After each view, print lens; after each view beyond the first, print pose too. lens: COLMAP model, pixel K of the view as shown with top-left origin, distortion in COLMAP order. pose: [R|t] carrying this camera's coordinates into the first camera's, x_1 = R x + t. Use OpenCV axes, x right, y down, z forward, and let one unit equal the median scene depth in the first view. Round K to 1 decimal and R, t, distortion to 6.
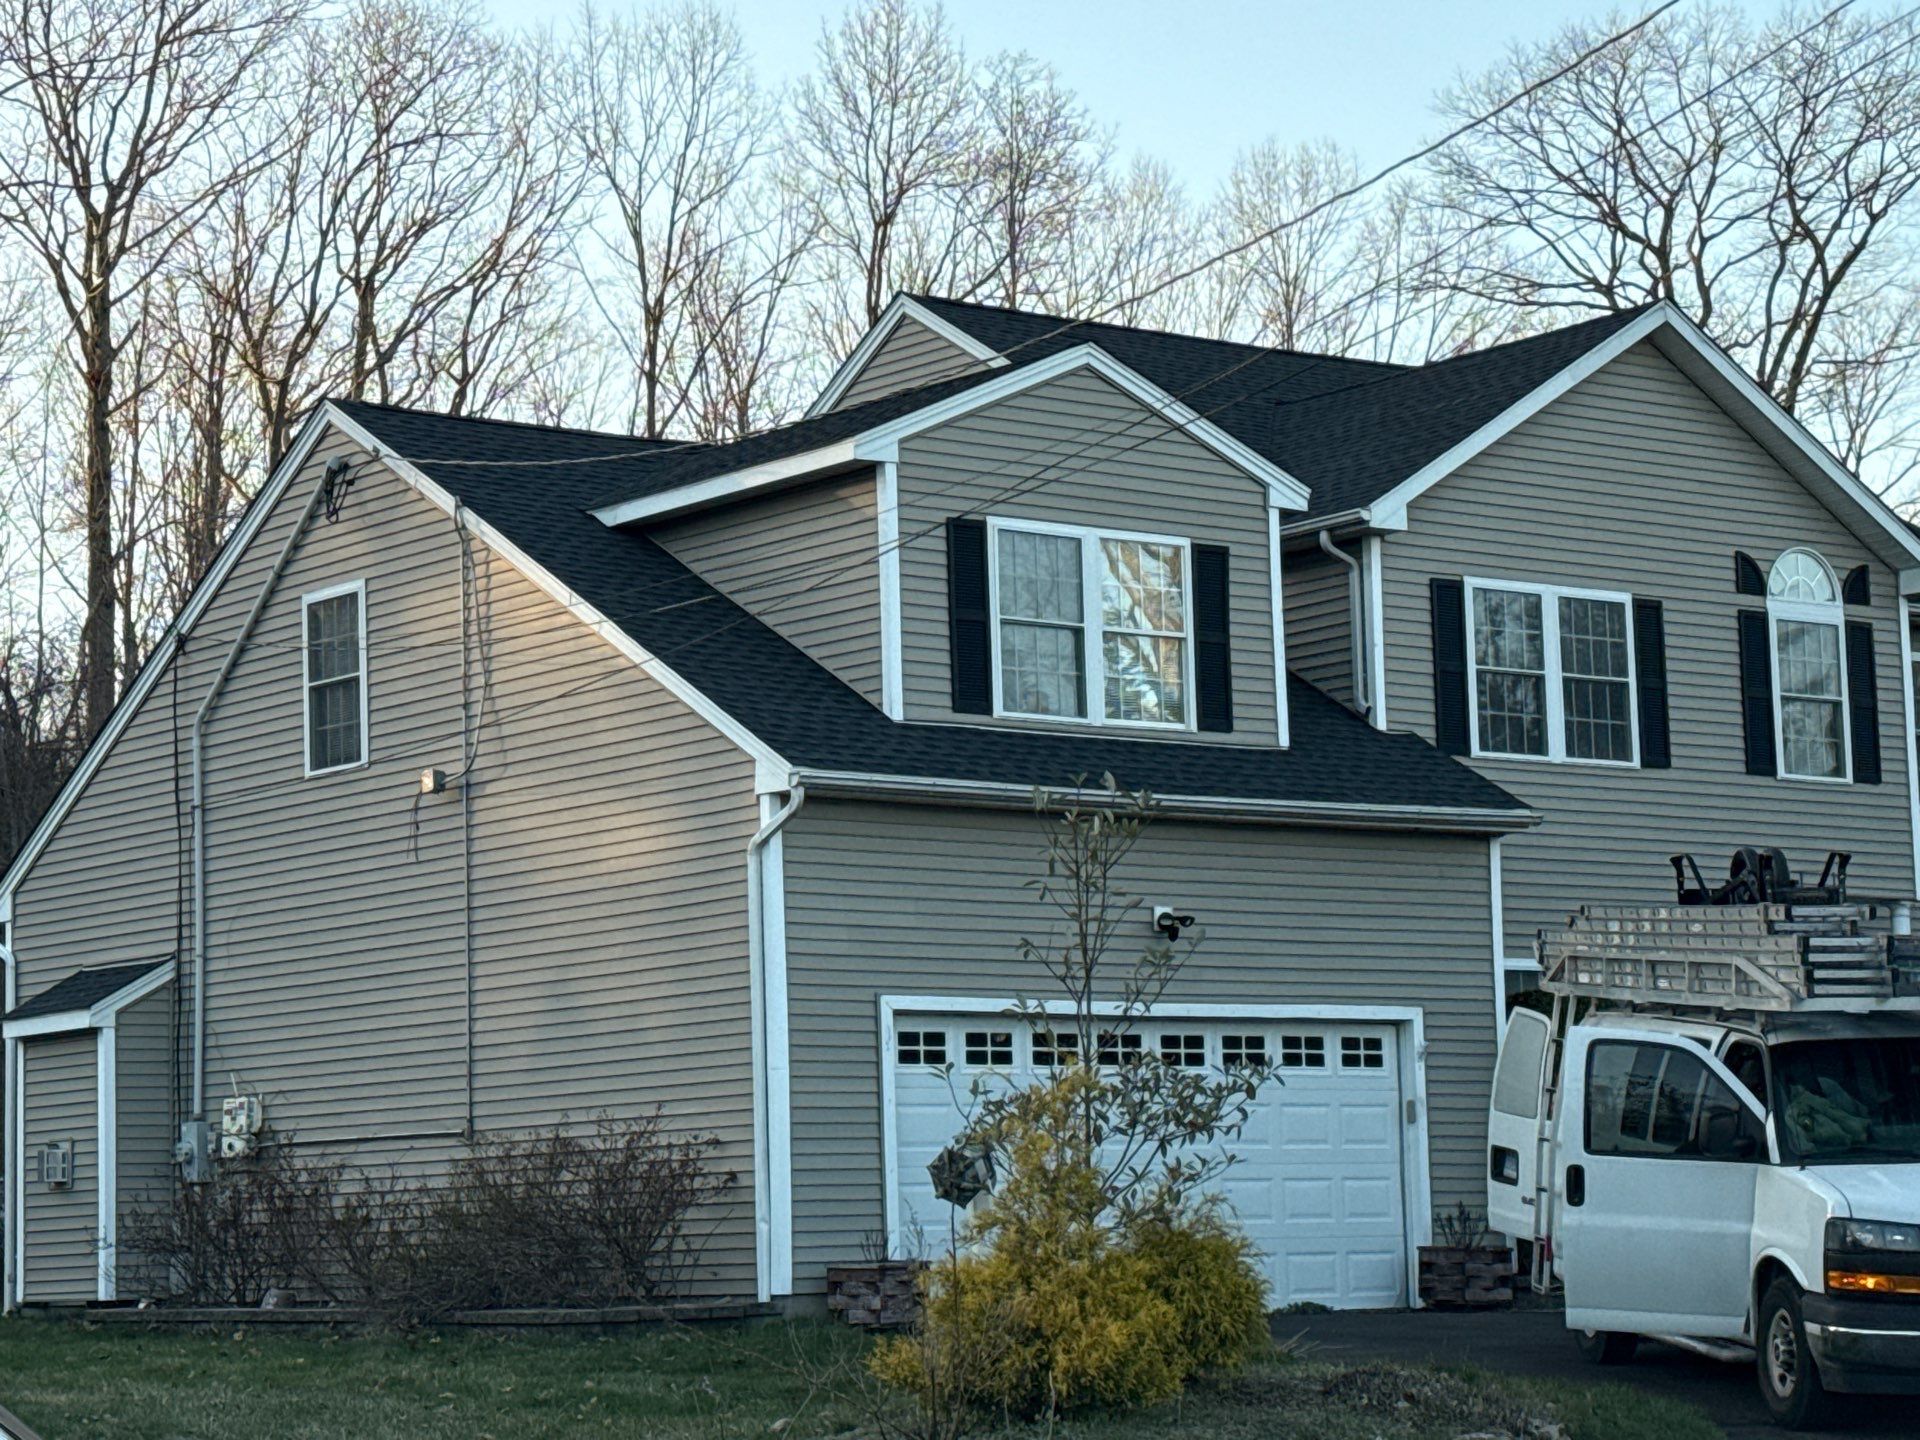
lens RADIAL K [[4242.1, 0, 915.4], [0, 4242.1, 716.3], [0, 0, 1]] dist [0.093384, 0.711583]
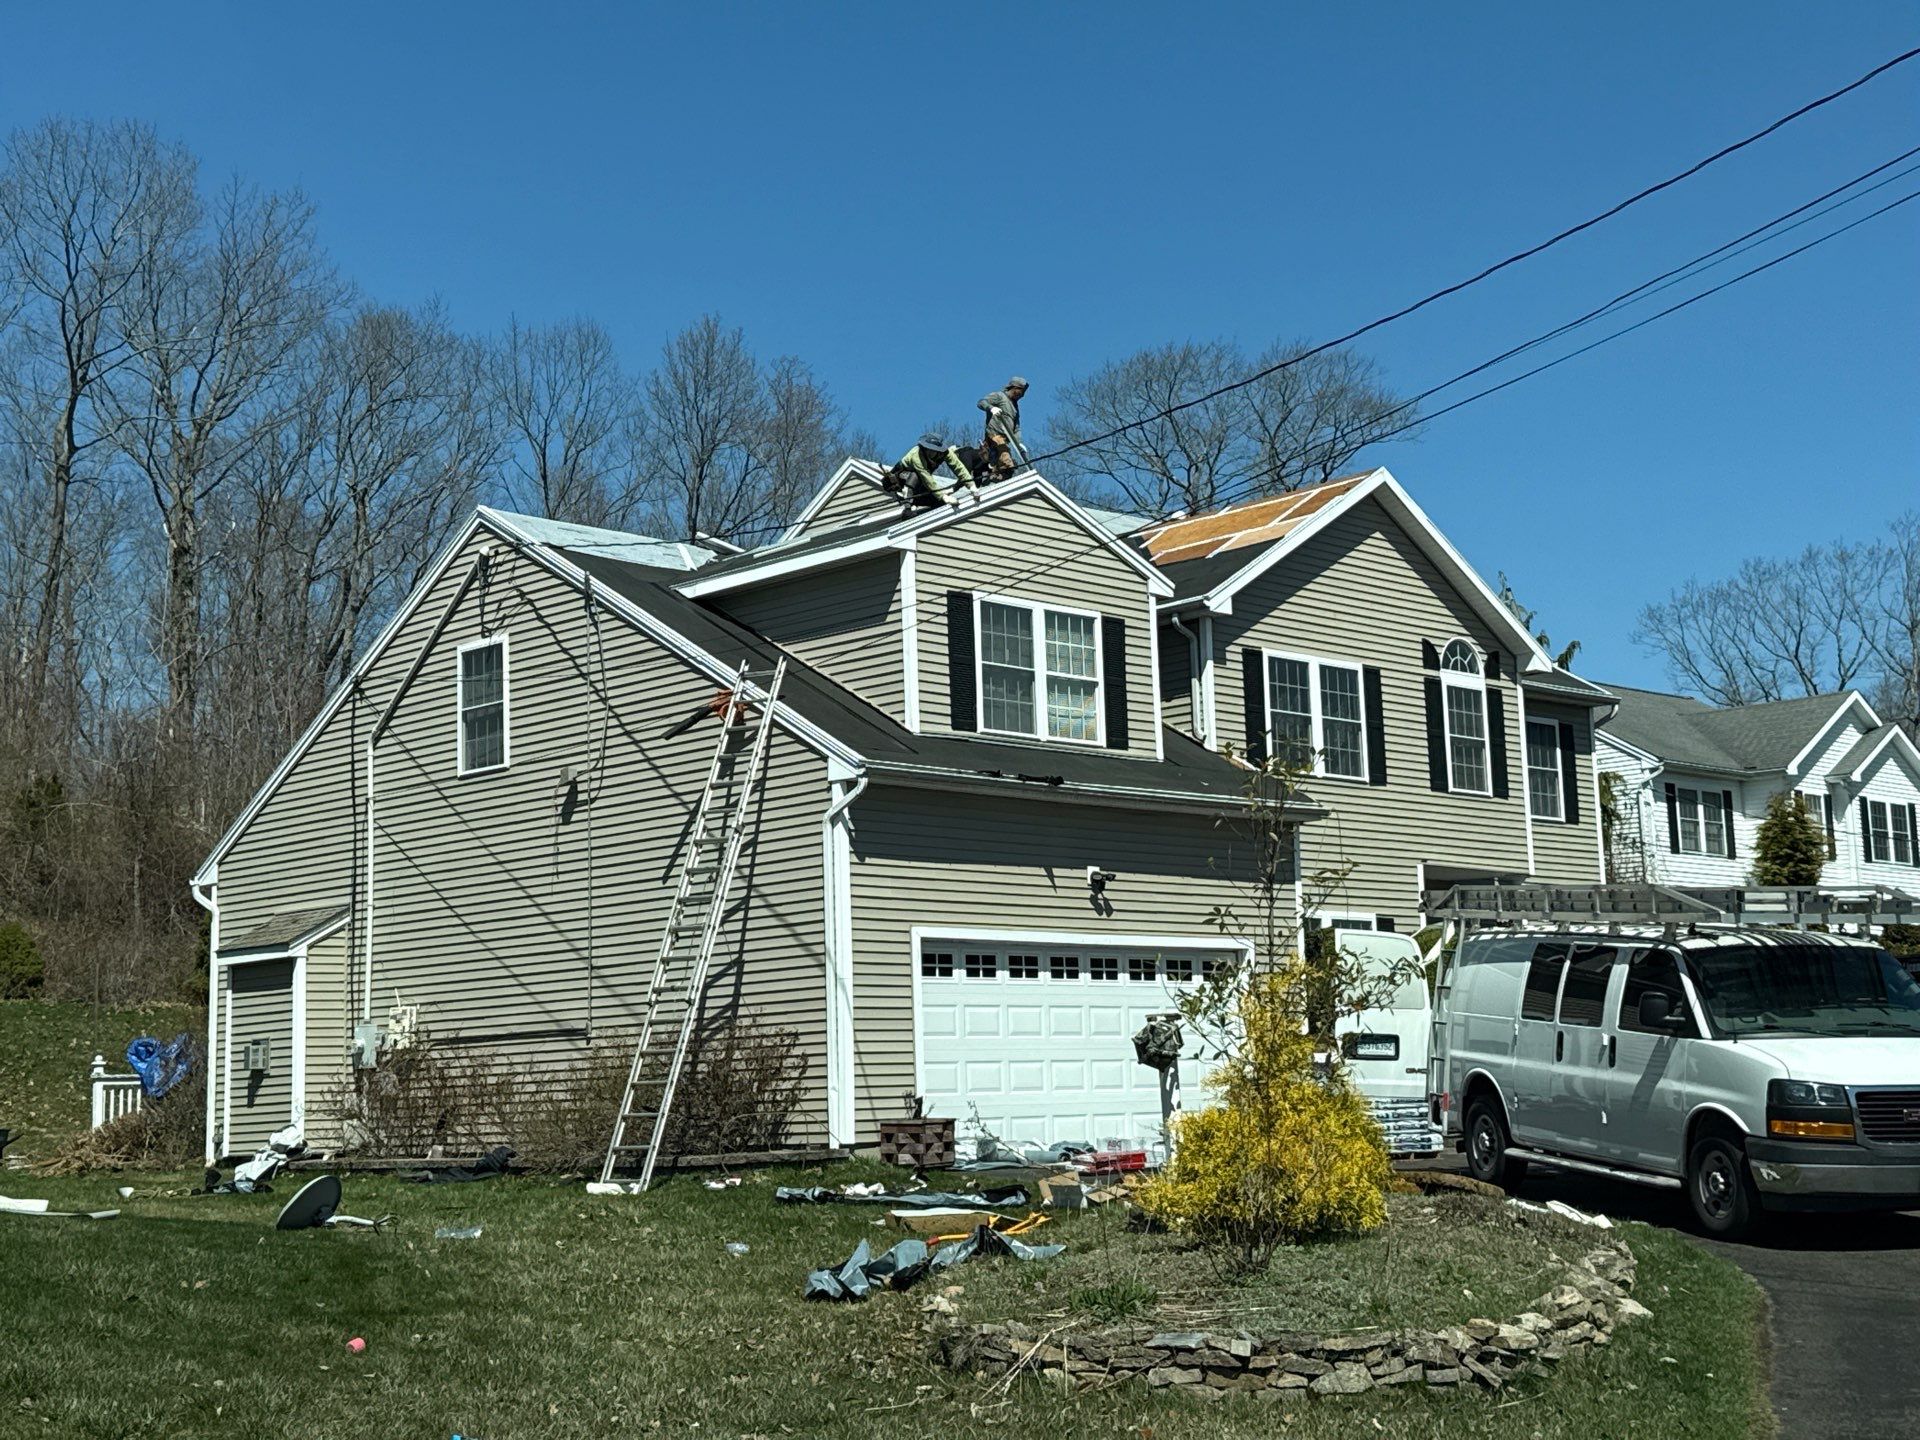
lens RADIAL K [[2569.1, 0, 960.0], [0, 2569.1, 720.0], [0, 0, 1]] dist [0.139748, 0.047067]
pose [[0.992272, 0.013330, 0.123361, -0.083701], [-0.009579, 0.999475, -0.030956, 0.020304], [-0.123708, 0.029535, 0.991879, 0.134374]]
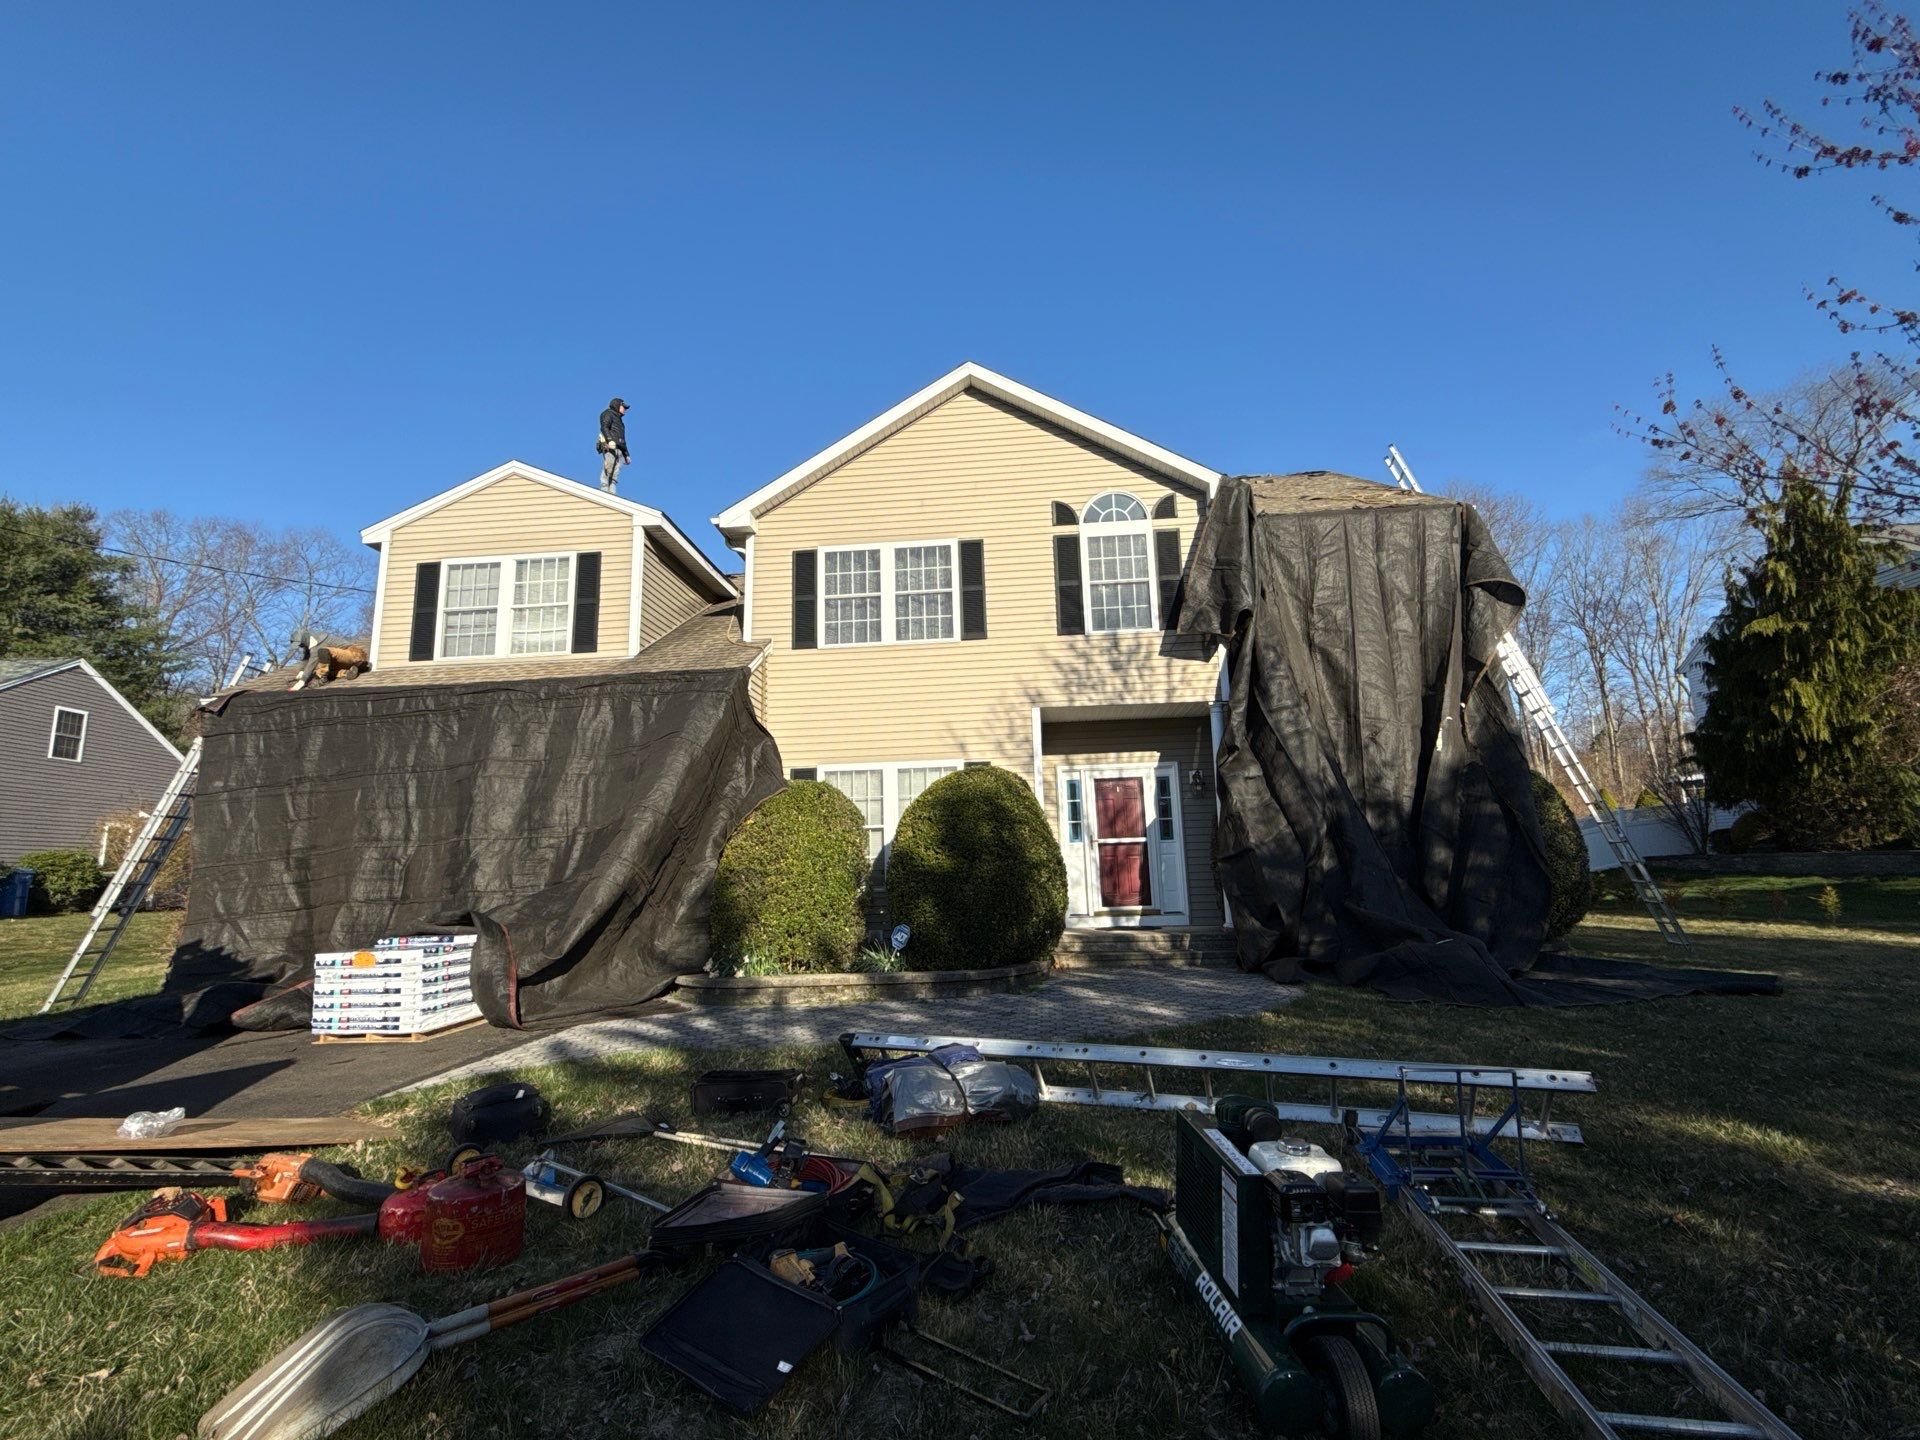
lens RADIAL K [[872.4, 0, 960.0], [0, 872.4, 720.0], [0, 0, 1]] dist [0.000647, 0.000066]
pose [[0.739541, -0.119752, -0.662374, 0.400656], [0.093465, 0.992784, -0.075134, 0.069486], [0.666591, -0.006344, 0.745396, 0.776784]]
